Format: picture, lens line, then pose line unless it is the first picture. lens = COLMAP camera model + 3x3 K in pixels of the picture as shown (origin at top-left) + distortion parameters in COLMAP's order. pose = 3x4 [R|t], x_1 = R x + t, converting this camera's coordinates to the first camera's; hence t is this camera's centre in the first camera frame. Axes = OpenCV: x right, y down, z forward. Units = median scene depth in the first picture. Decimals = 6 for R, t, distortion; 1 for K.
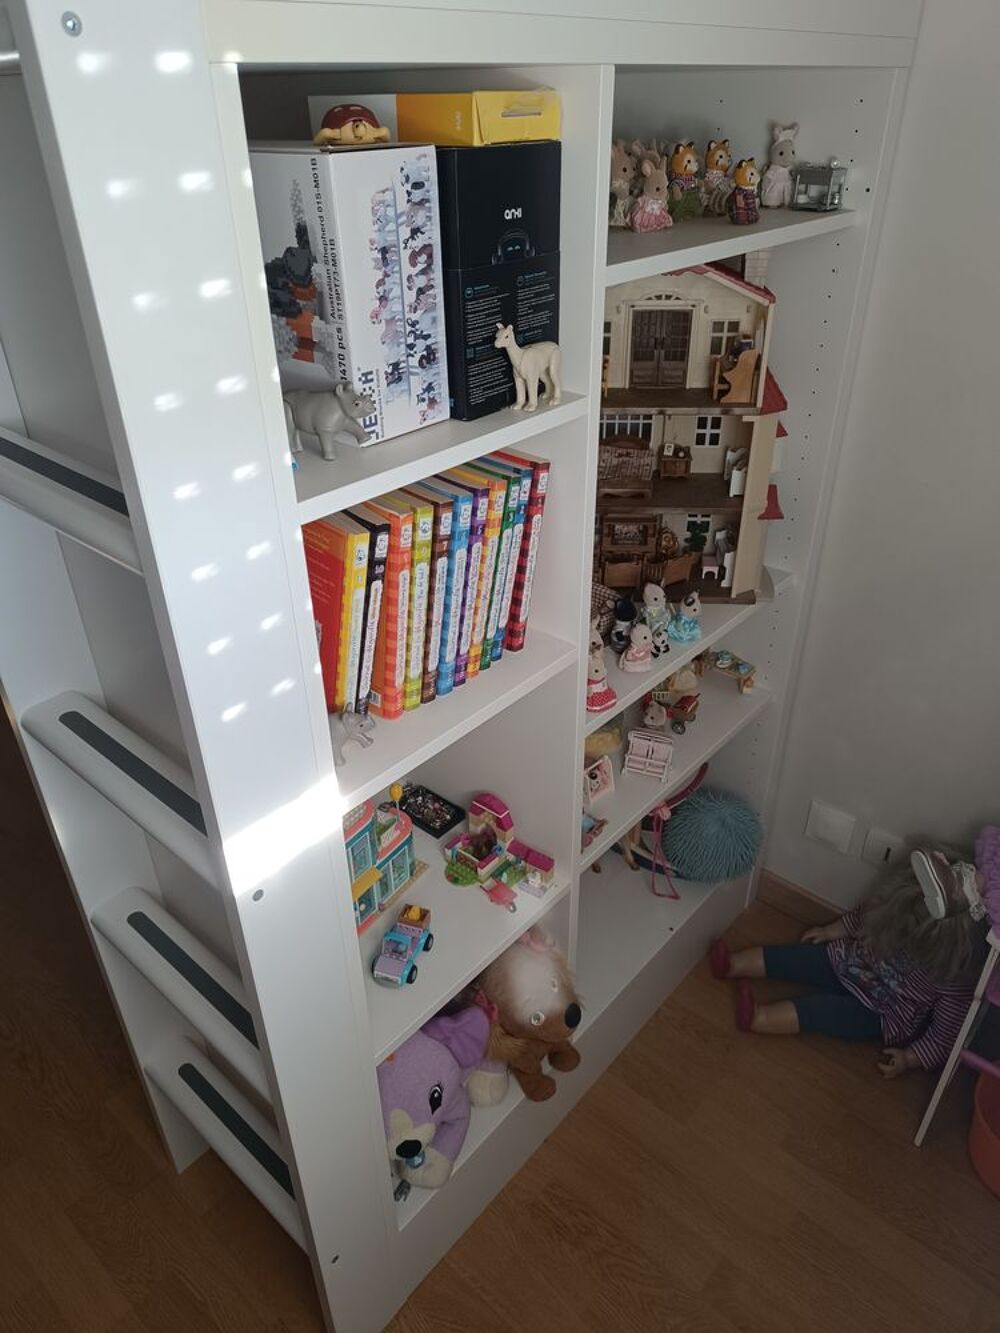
lens RADIAL K [[917.4, 0, 501.9], [0, 917.4, 664.5], [0, 0, 1]] dist [0.035735, -0.042870]
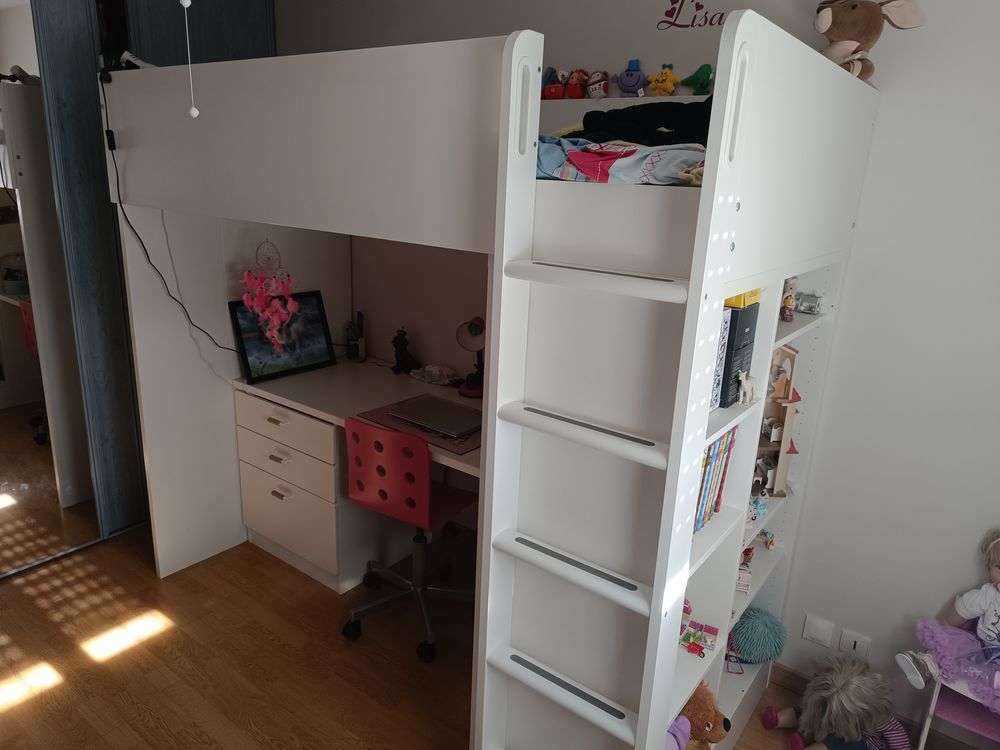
lens RADIAL K [[688.2, 0, 495.5], [0, 688.2, 368.7], [0, 0, 1]] dist [0.035735, -0.042870]
pose [[0.995515, 0.038152, 0.086571, -0.511176], [-0.013308, 0.962454, -0.271119, 0.083000], [-0.093665, 0.268751, 0.958645, -0.441282]]
